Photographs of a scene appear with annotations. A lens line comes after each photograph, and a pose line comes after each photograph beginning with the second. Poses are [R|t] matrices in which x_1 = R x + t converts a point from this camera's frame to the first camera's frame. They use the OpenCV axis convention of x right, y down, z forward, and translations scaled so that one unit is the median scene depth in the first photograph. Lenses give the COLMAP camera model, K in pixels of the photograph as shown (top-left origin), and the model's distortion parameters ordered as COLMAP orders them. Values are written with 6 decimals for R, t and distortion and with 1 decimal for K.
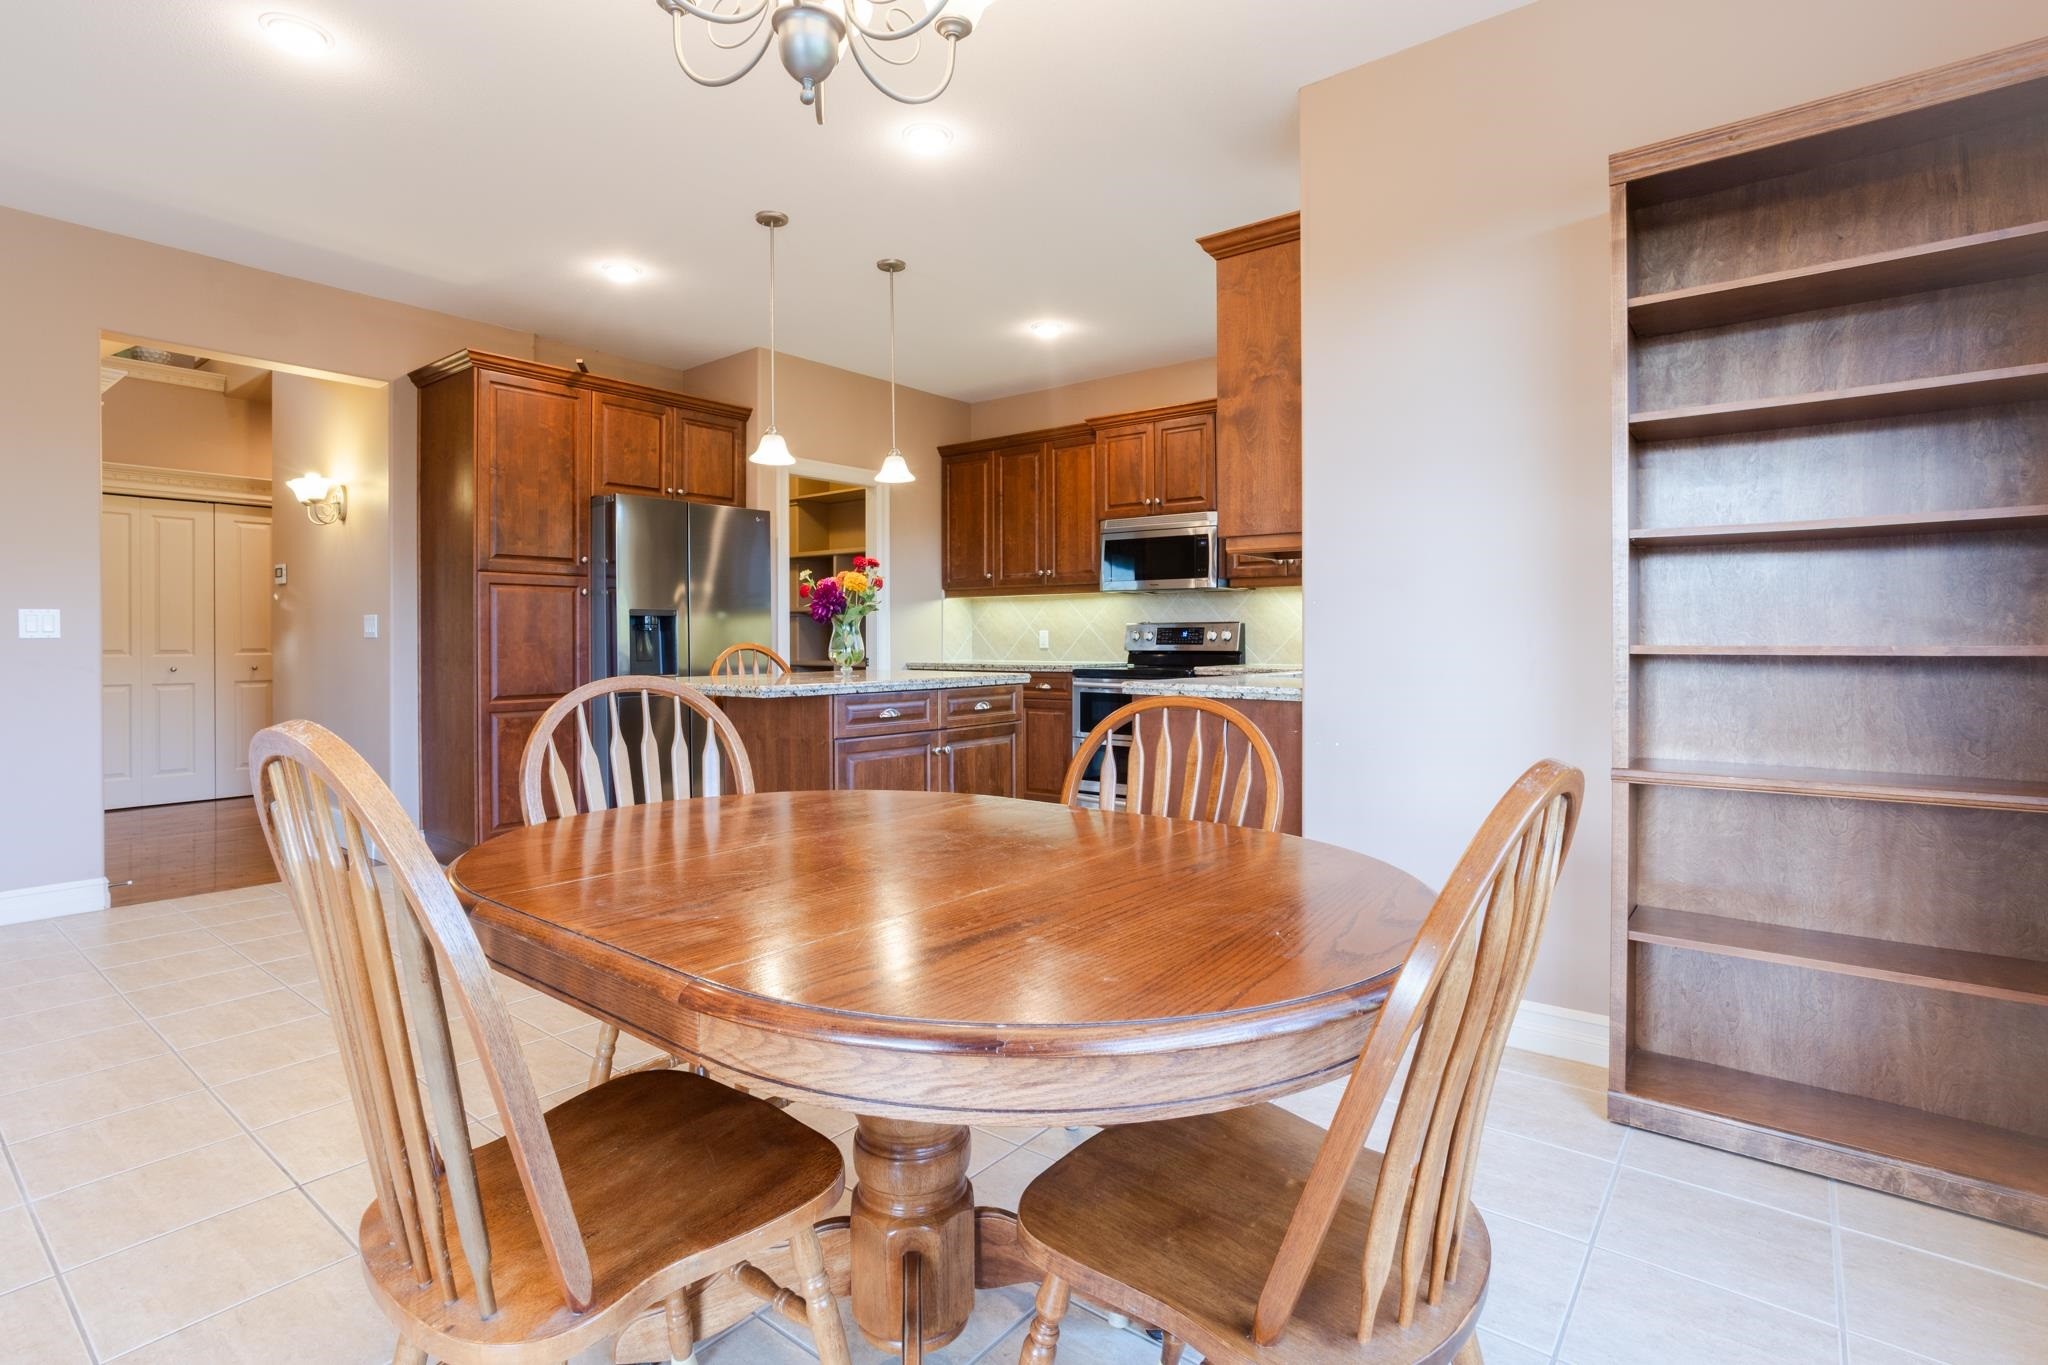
lens RADIAL K [[962.5, 0, 1023.6], [0, 962.5, 647.5], [0, 0, 1]] dist [-0.000235, 0.000022]
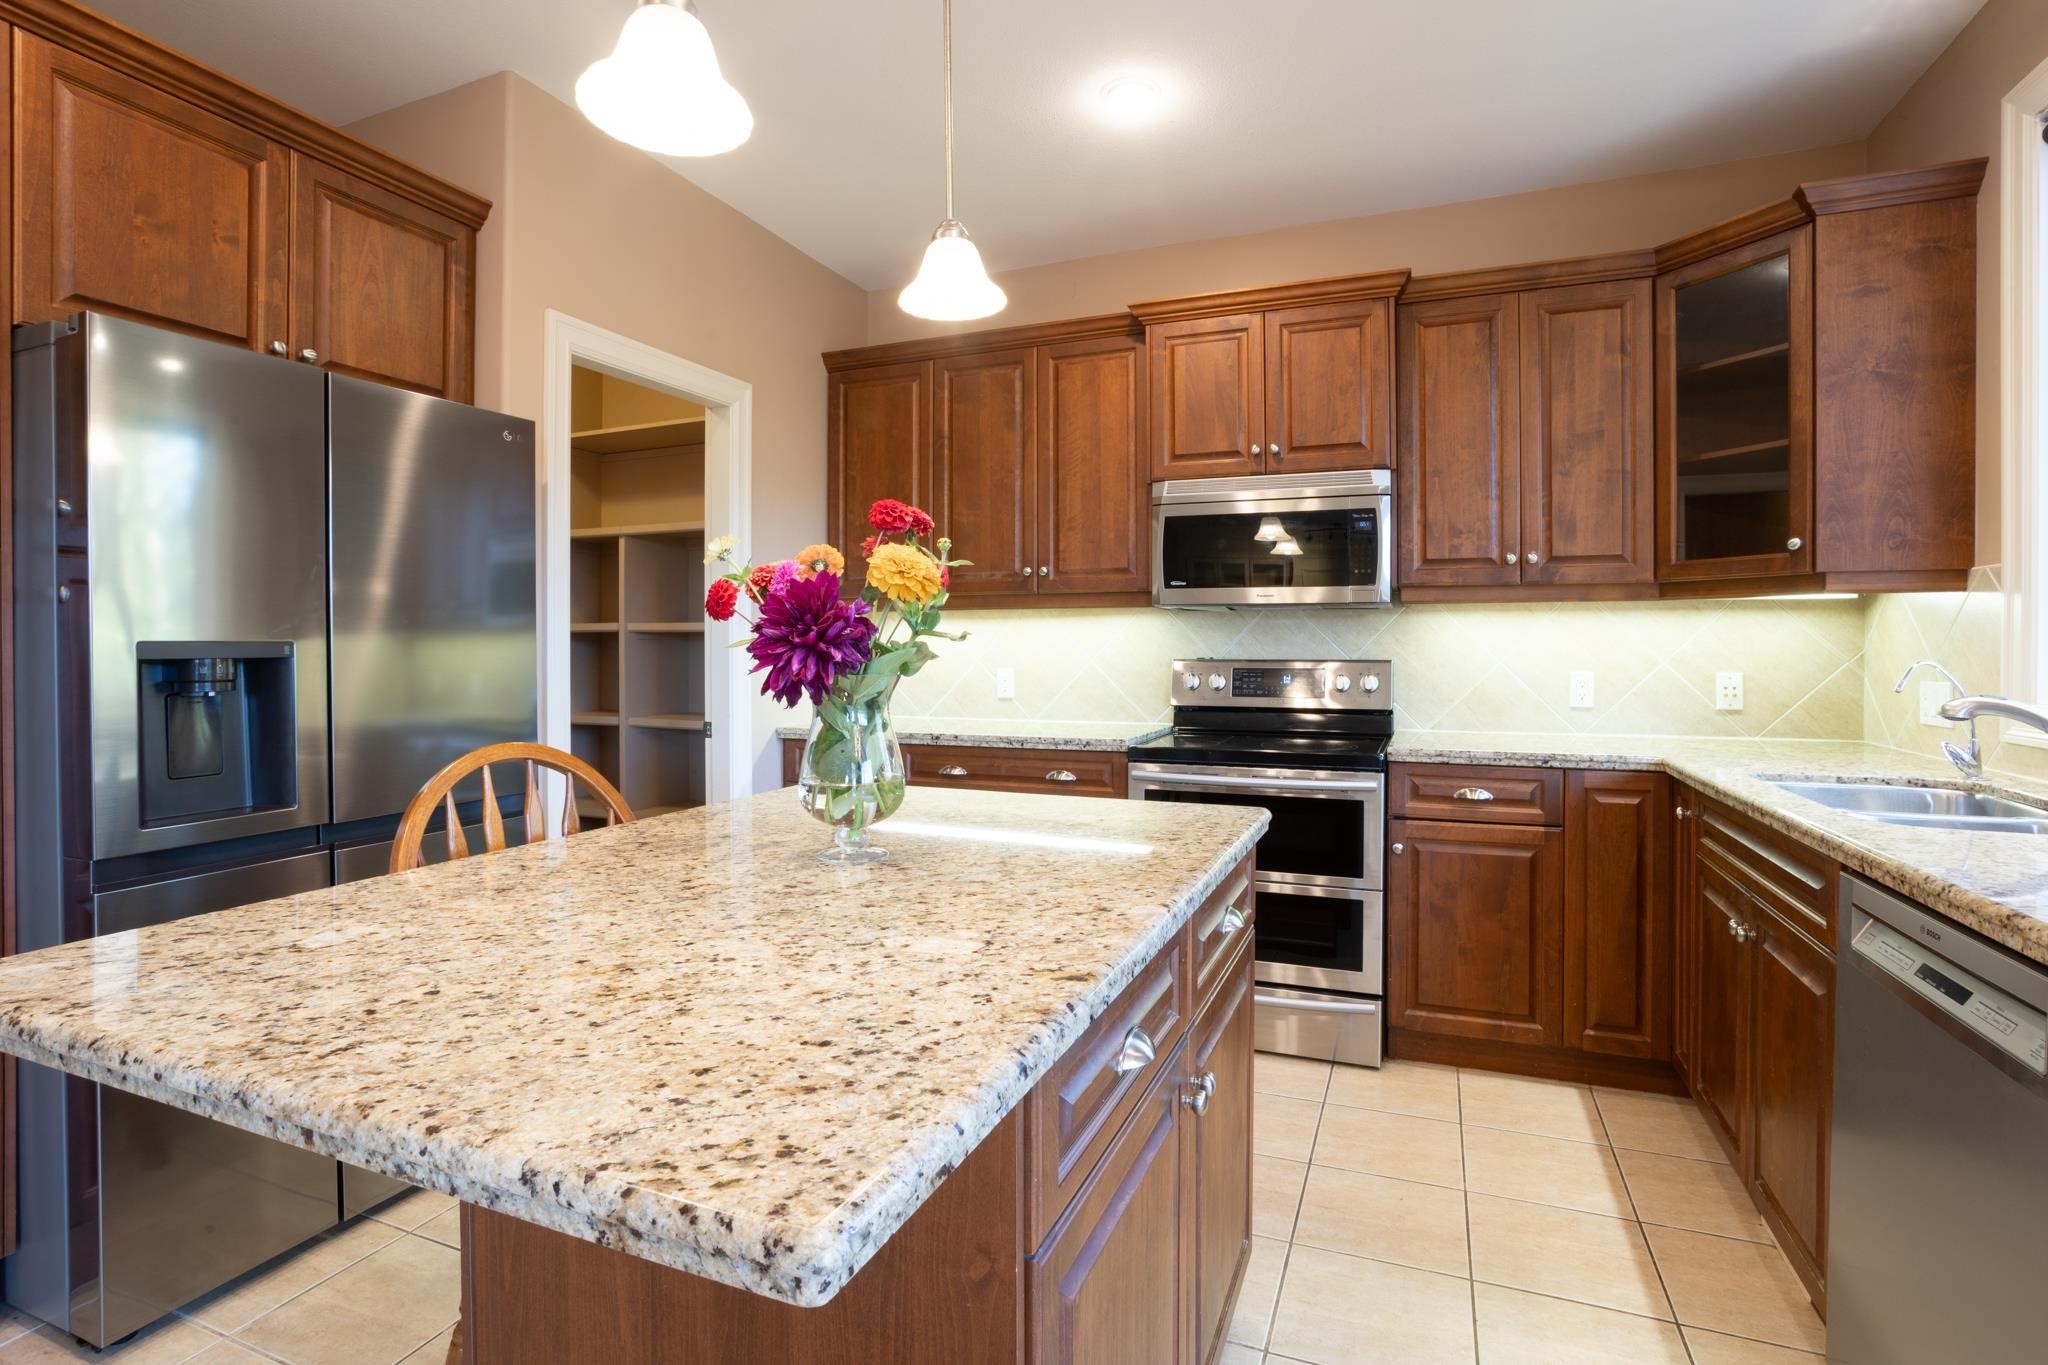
lens RADIAL K [[964.8, 0, 1024.0], [0, 964.8, 682.5], [0, 0, 1]] dist [-0.079001, 0.027977]
pose [[0.965824, -0.004603, 0.259160, -0.147086], [-0.001457, 0.999730, 0.023184, -0.026874], [-0.259196, -0.022769, 0.965556, 0.482618]]
